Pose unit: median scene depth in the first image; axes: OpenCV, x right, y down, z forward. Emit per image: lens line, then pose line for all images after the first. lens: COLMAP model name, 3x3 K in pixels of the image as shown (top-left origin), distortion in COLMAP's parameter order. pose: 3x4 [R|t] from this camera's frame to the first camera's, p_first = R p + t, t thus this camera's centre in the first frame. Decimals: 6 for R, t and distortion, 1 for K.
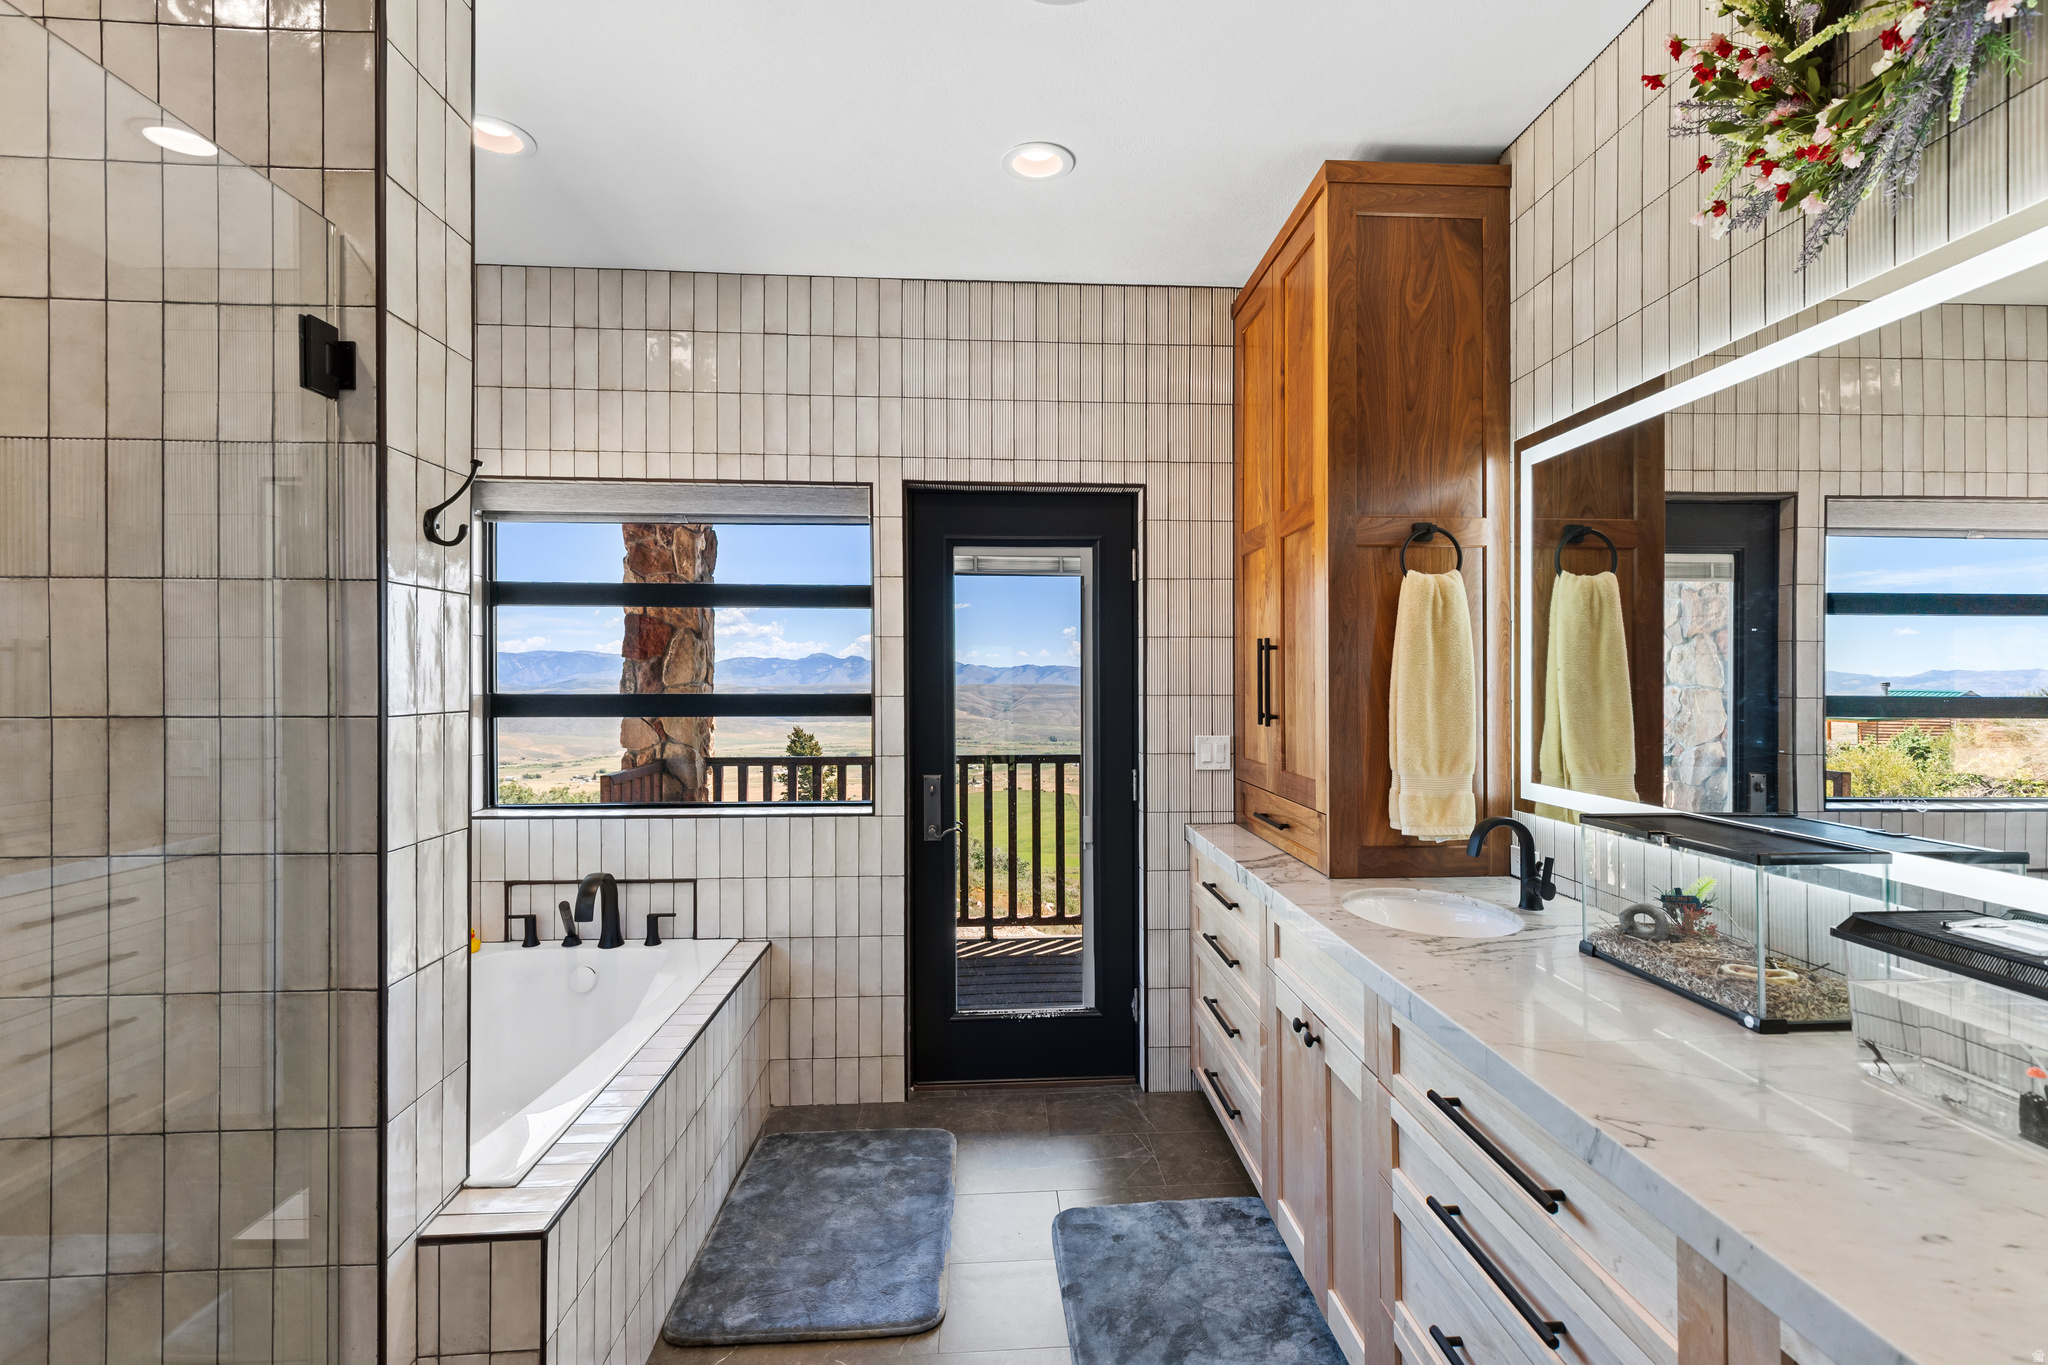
lens RADIAL K [[934.3, 0, 1048.5], [0, 934.3, 673.3], [0, 0, 1]] dist [0.009280, -0.001846]
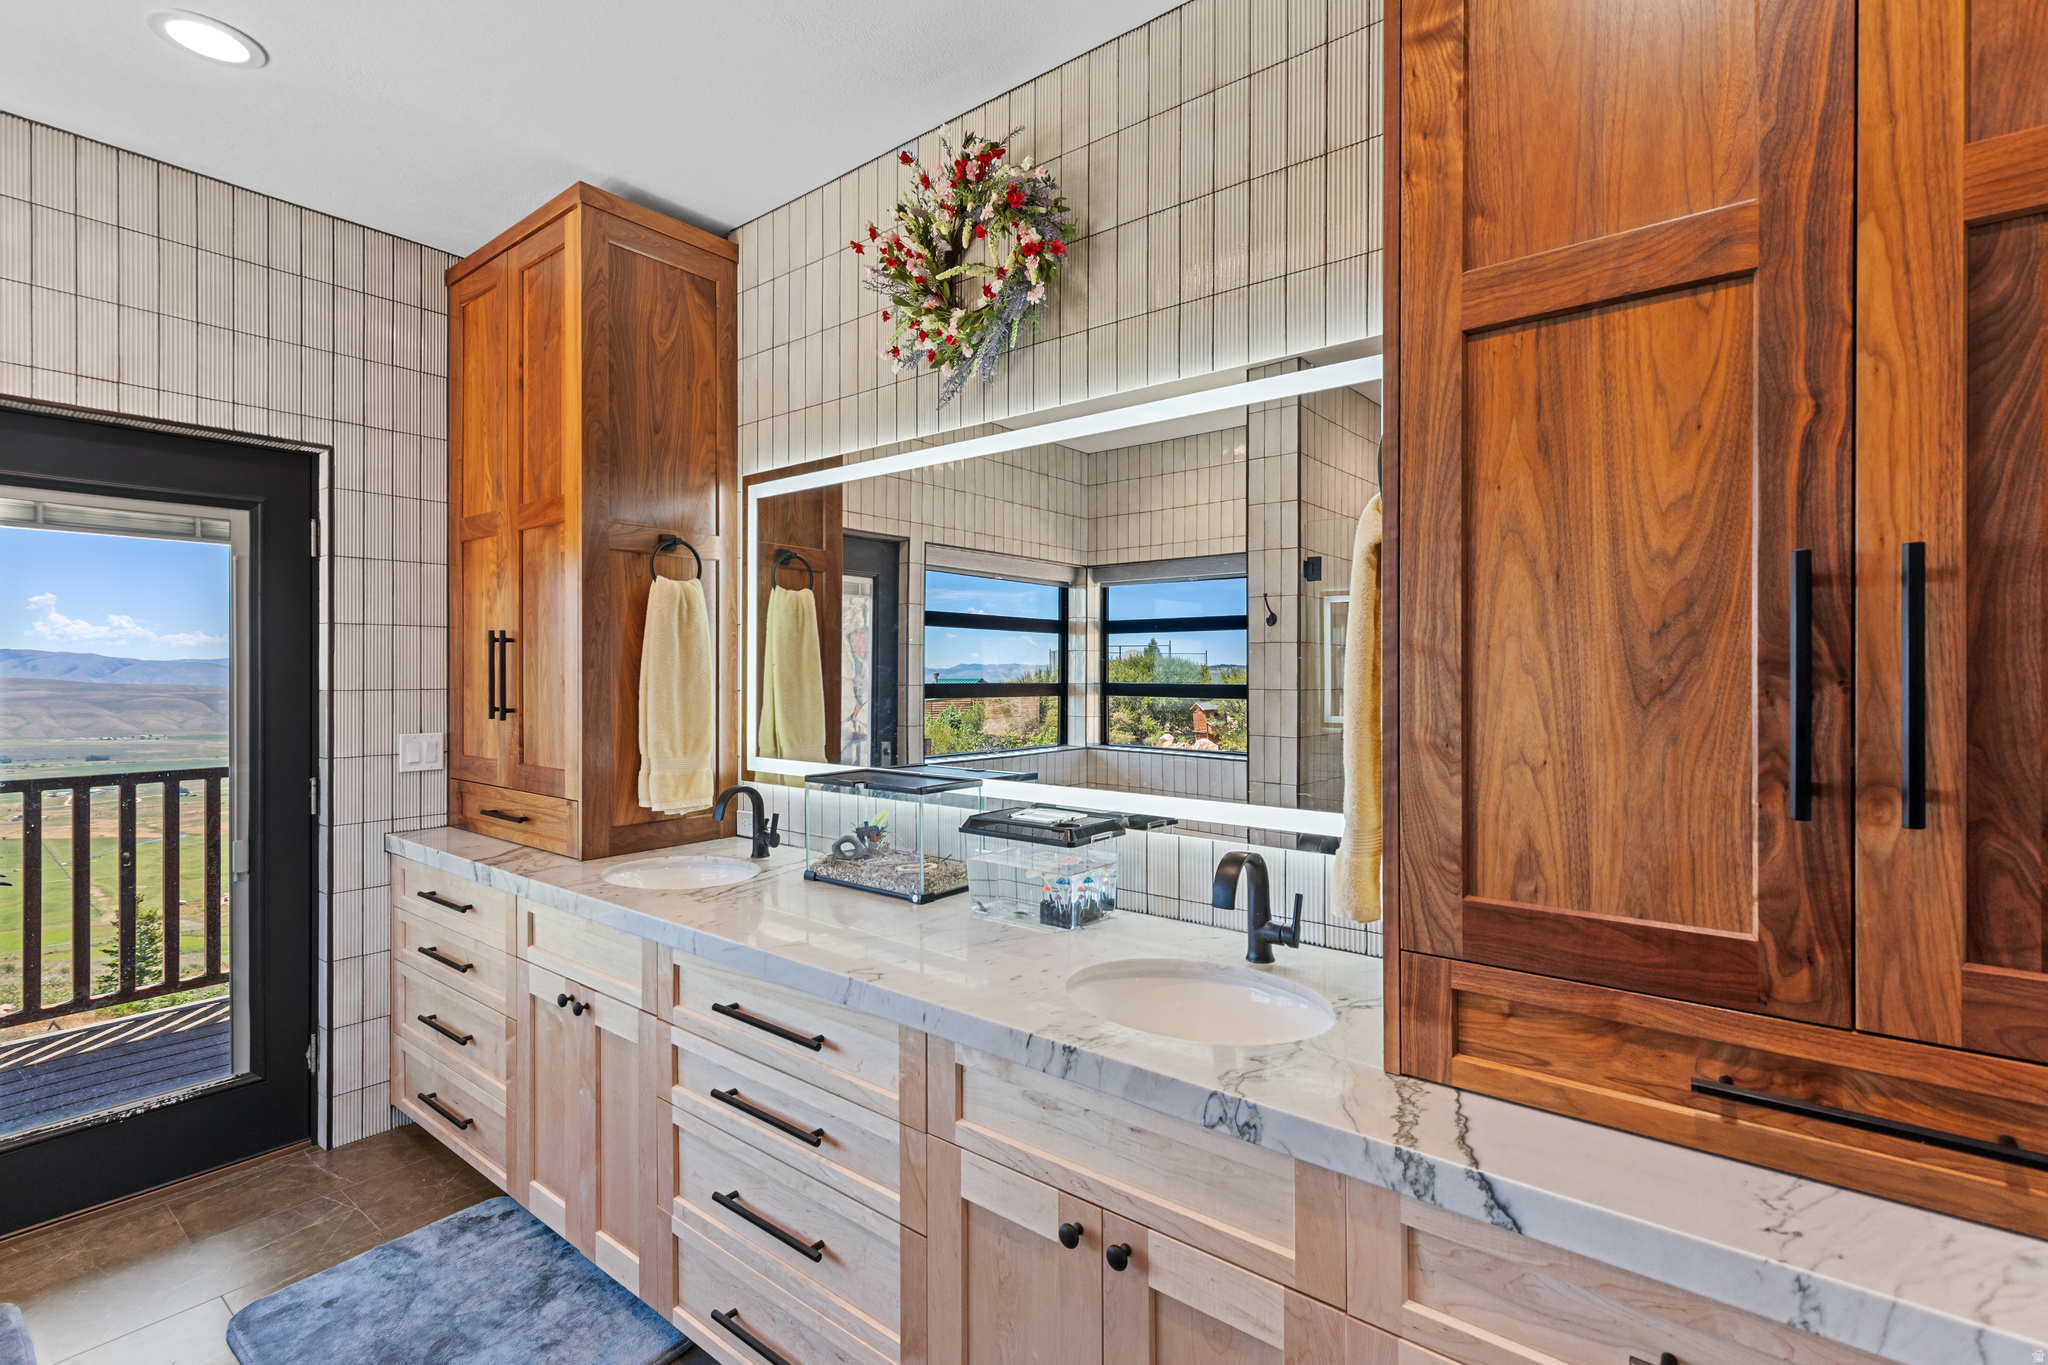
lens RADIAL K [[934.3, 0, 1044.4], [0, 934.3, 657.4], [0, 0, 1]] dist [0.009280, -0.001846]
pose [[0.665277, 0.011899, 0.746502, -0.136765], [-0.006105, 0.999926, -0.010498, -0.002948], [-0.746572, 0.002427, 0.665300, -0.090563]]
